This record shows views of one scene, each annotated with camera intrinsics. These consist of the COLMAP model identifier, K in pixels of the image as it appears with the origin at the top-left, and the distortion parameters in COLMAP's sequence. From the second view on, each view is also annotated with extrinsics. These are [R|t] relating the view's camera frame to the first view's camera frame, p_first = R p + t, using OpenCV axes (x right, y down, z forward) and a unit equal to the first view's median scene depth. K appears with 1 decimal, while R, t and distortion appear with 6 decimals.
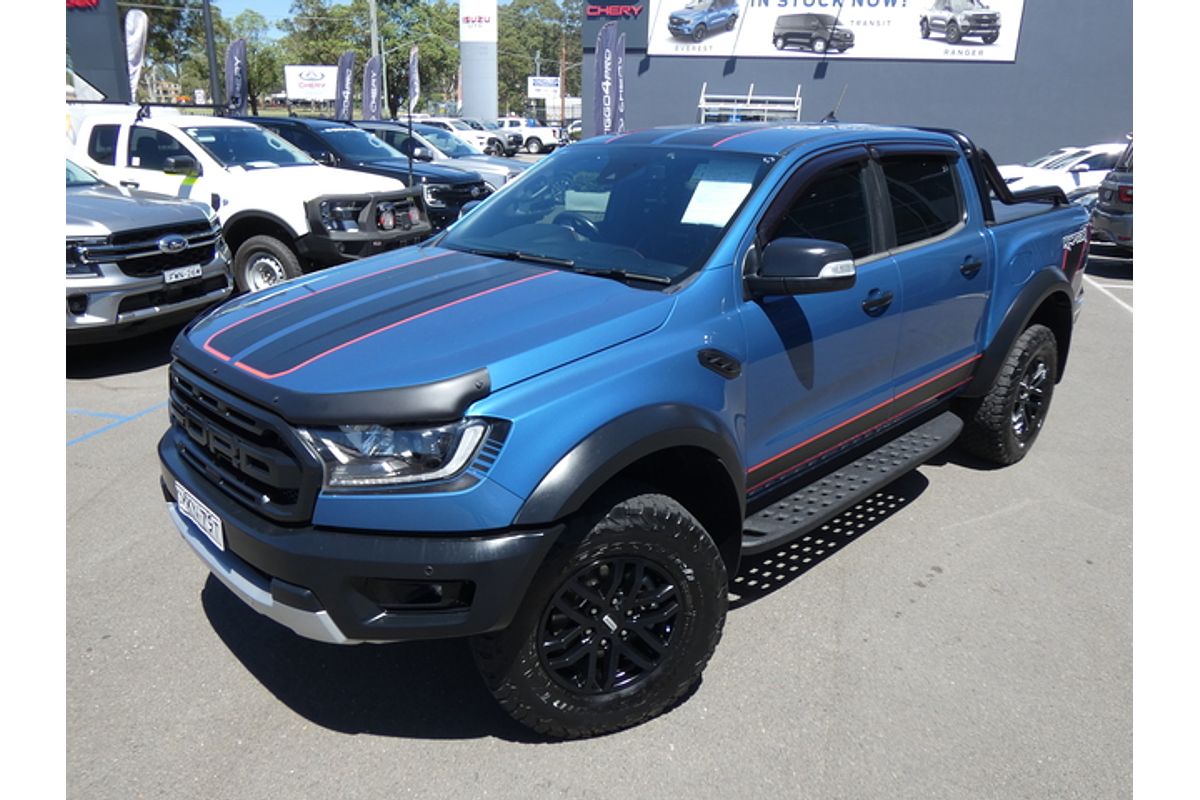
lens RADIAL K [[838.0, 0, 604.0], [0, 838.0, 403.4], [0, 0, 1]] dist [-0.022778, -0.005153]
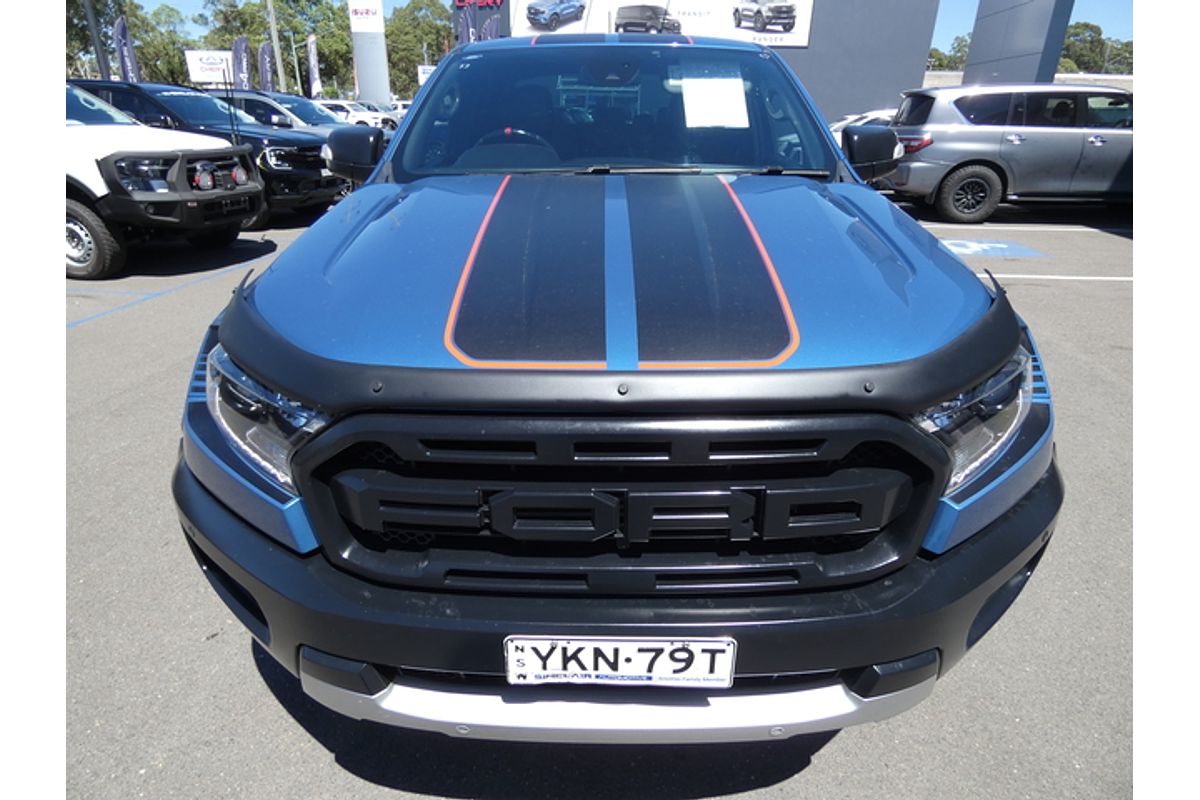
lens RADIAL K [[638.4, 0, 602.4], [0, 638.4, 393.3], [0, 0, 1]] dist [-0.003385, -0.003205]
pose [[0.988413, -0.066561, 0.136414, 0.107358], [0.053507, 0.993823, 0.097225, -0.023165], [-0.142042, -0.088800, 0.985869, 0.228899]]
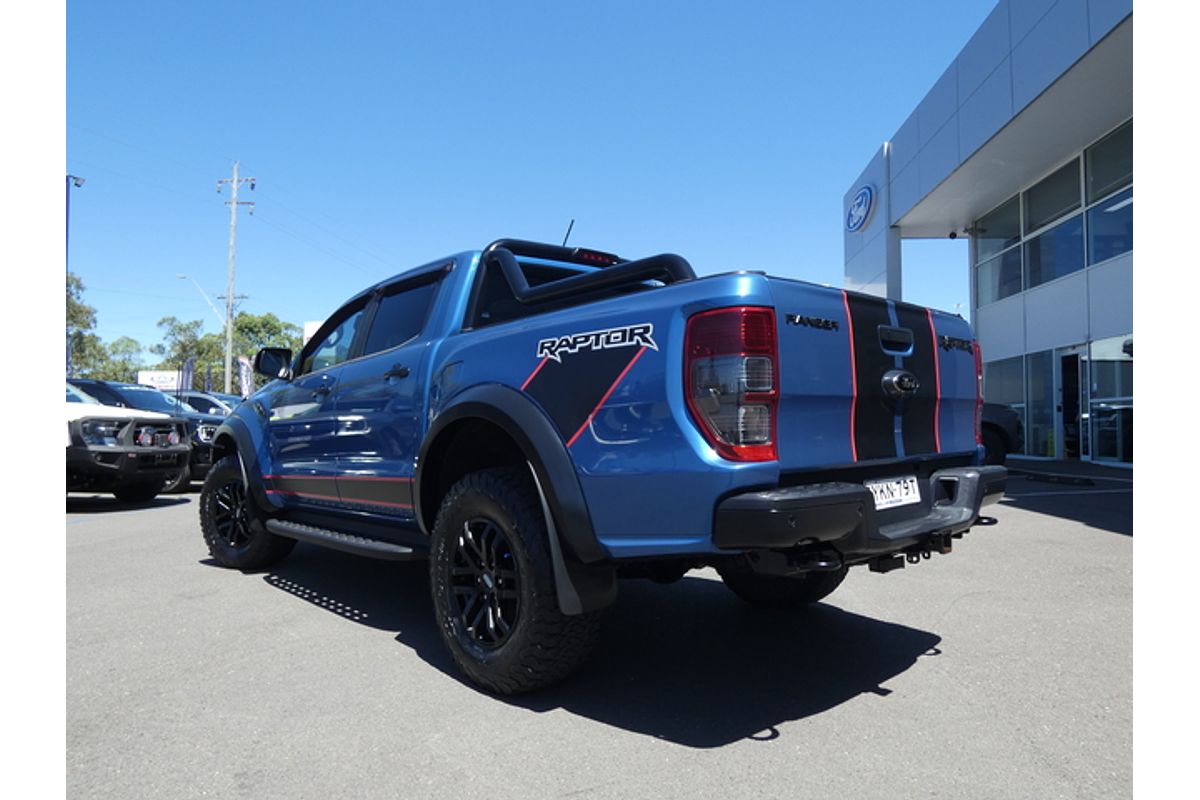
lens RADIAL K [[723.2, 0, 599.7], [0, 723.2, 397.1], [0, 0, 1]] dist [-0.012799, -0.011835]
pose [[0.979032, -0.013475, 0.203258, 0.236140], [0.085821, 0.932218, -0.351574, 0.199438], [-0.184744, 0.361646, 0.913828, -0.149742]]
